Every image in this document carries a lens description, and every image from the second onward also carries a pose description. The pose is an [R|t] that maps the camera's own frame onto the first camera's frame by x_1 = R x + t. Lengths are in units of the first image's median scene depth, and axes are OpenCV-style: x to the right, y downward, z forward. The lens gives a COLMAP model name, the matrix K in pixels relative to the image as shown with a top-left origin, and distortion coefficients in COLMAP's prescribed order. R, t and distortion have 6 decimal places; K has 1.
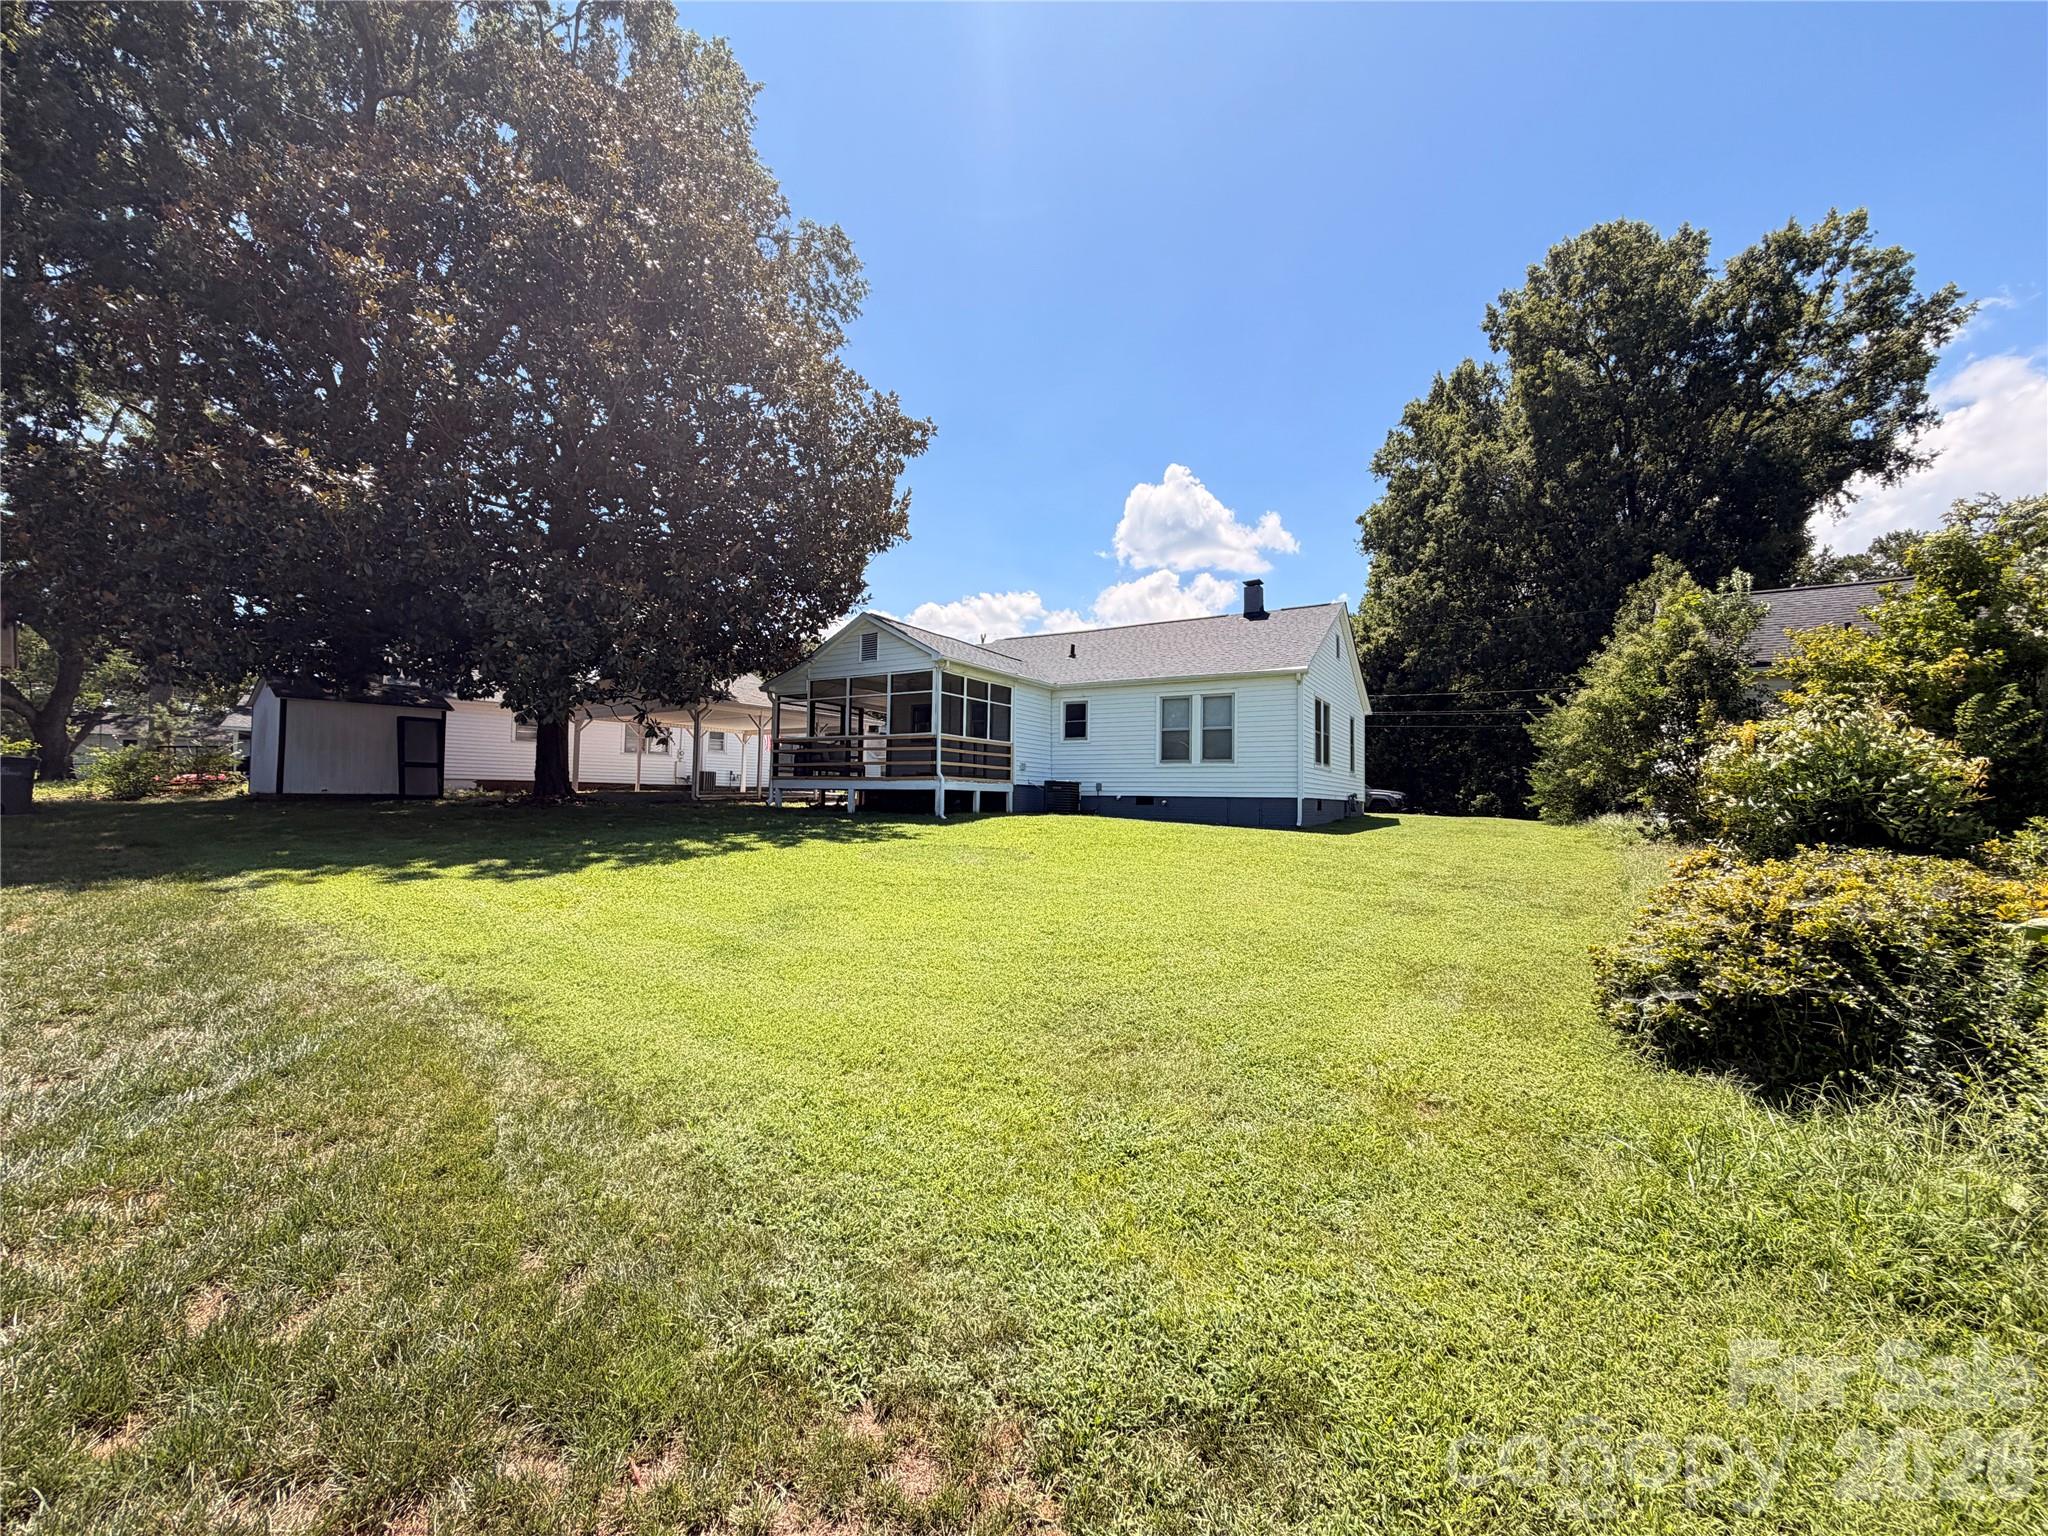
lens RADIAL K [[816.4, 0, 1021.9], [0, 816.4, 769.4], [0, 0, 1]] dist [-0.000958, 0.000018]
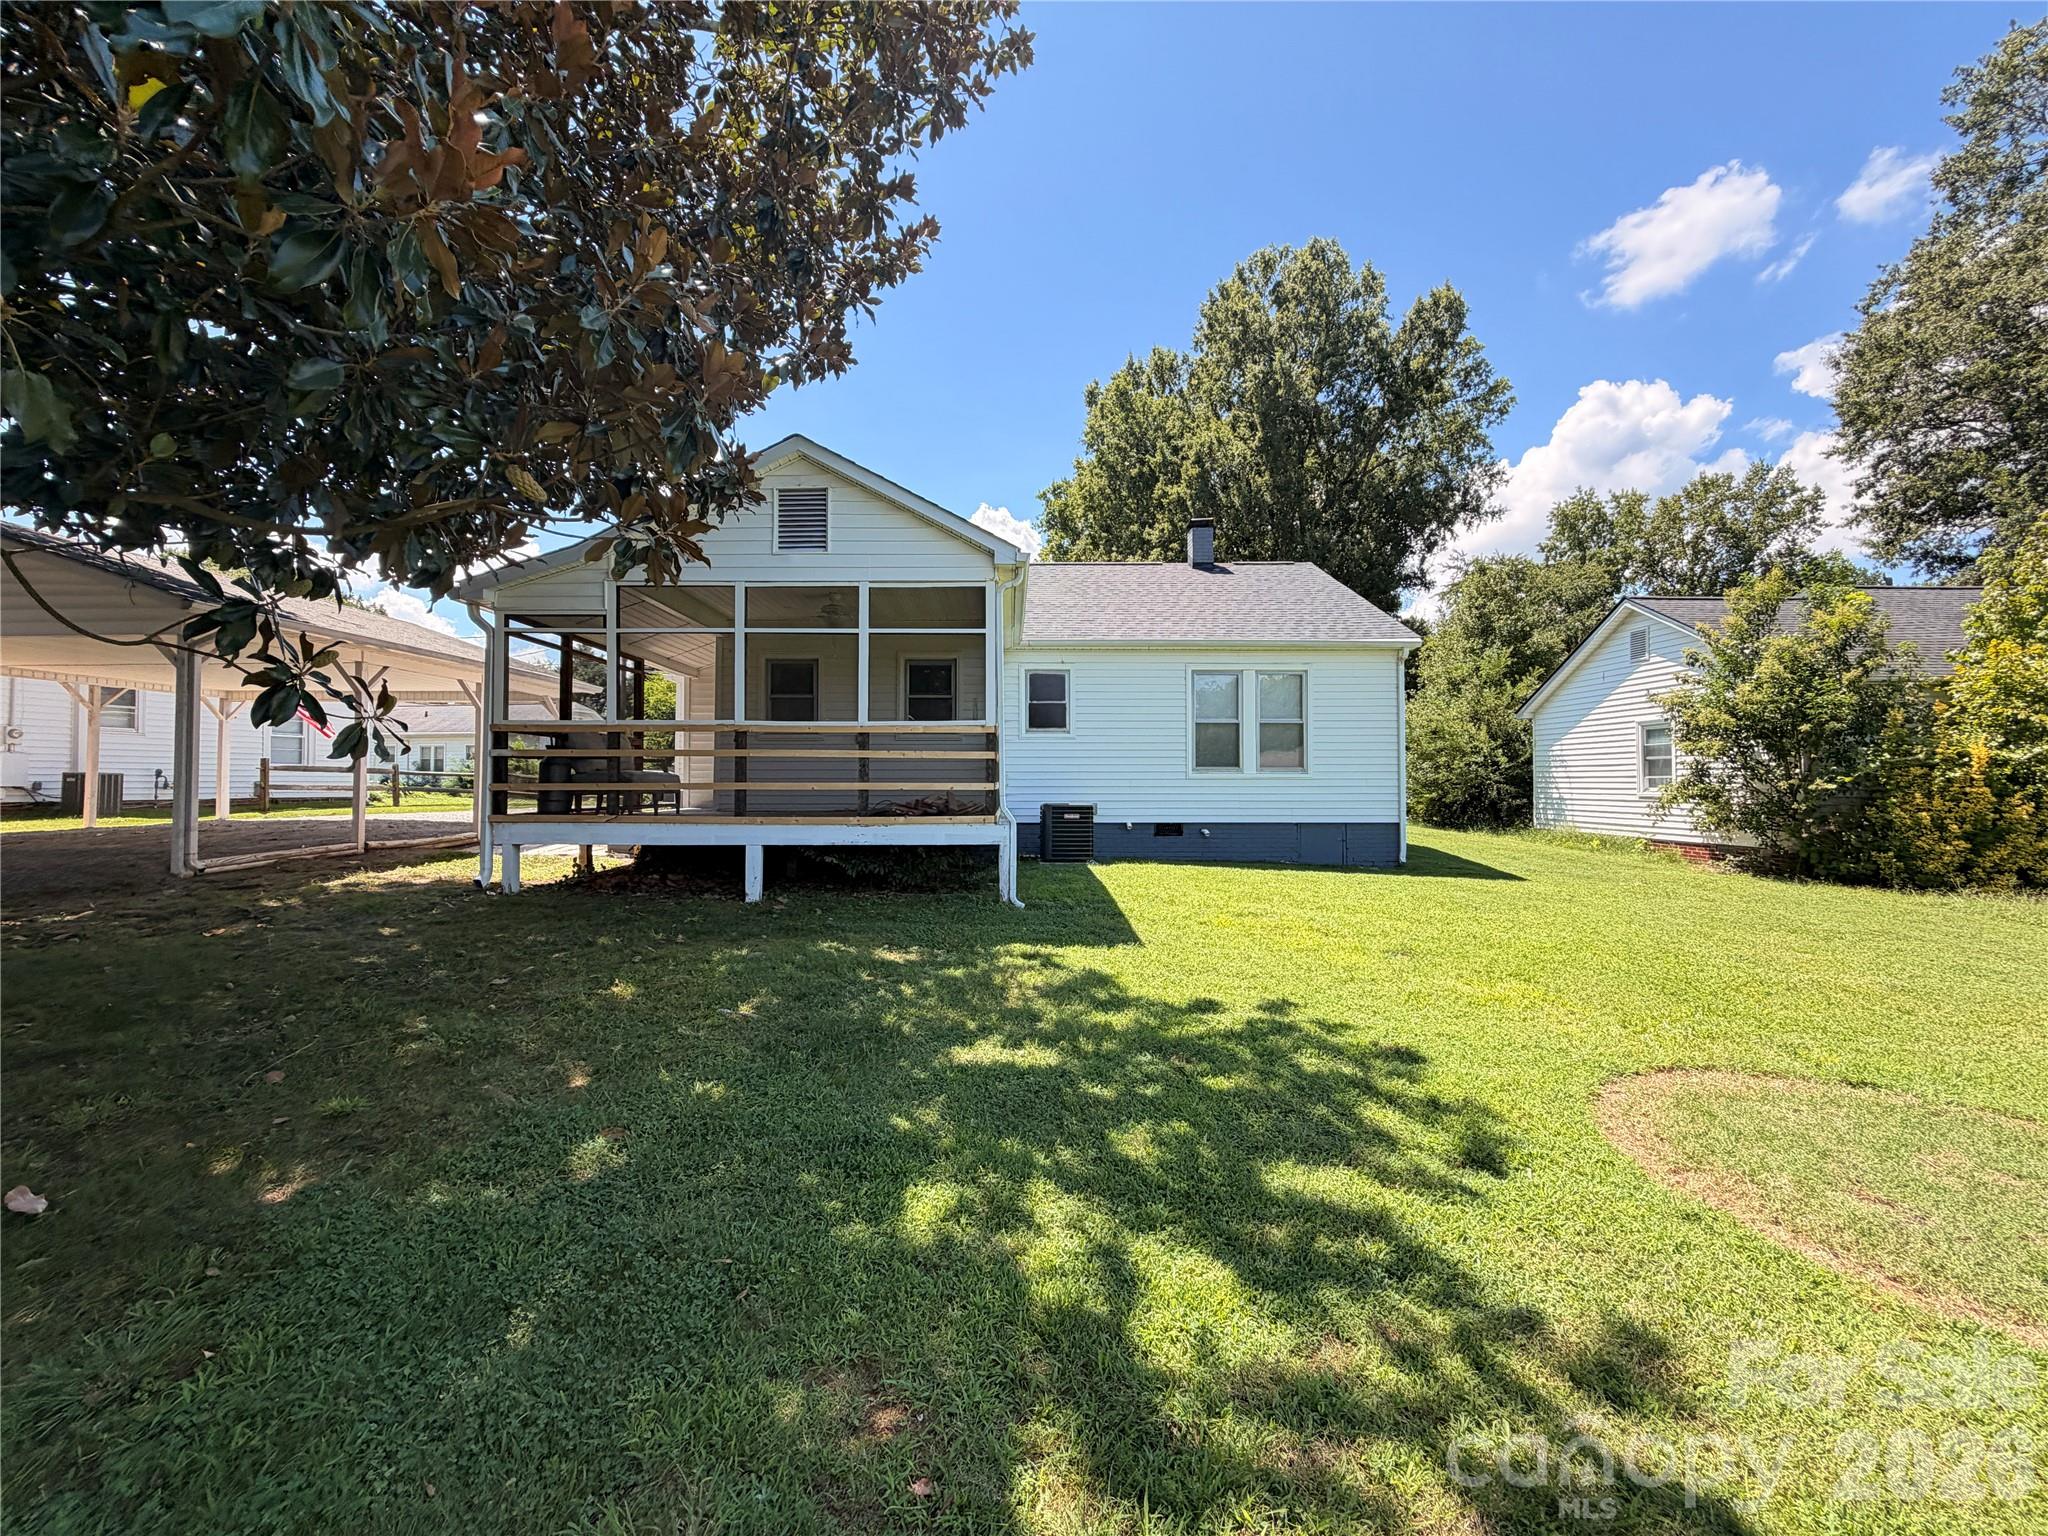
lens RADIAL K [[816.4, 0, 1024.6], [0, 816.4, 763.3], [0, 0, 1]] dist [-0.000958, 0.000018]
pose [[0.844136, -0.007078, 0.536082, -0.292097], [-0.004288, 0.999792, 0.019952, -0.026485], [-0.536112, -0.019141, 0.843930, 0.519033]]
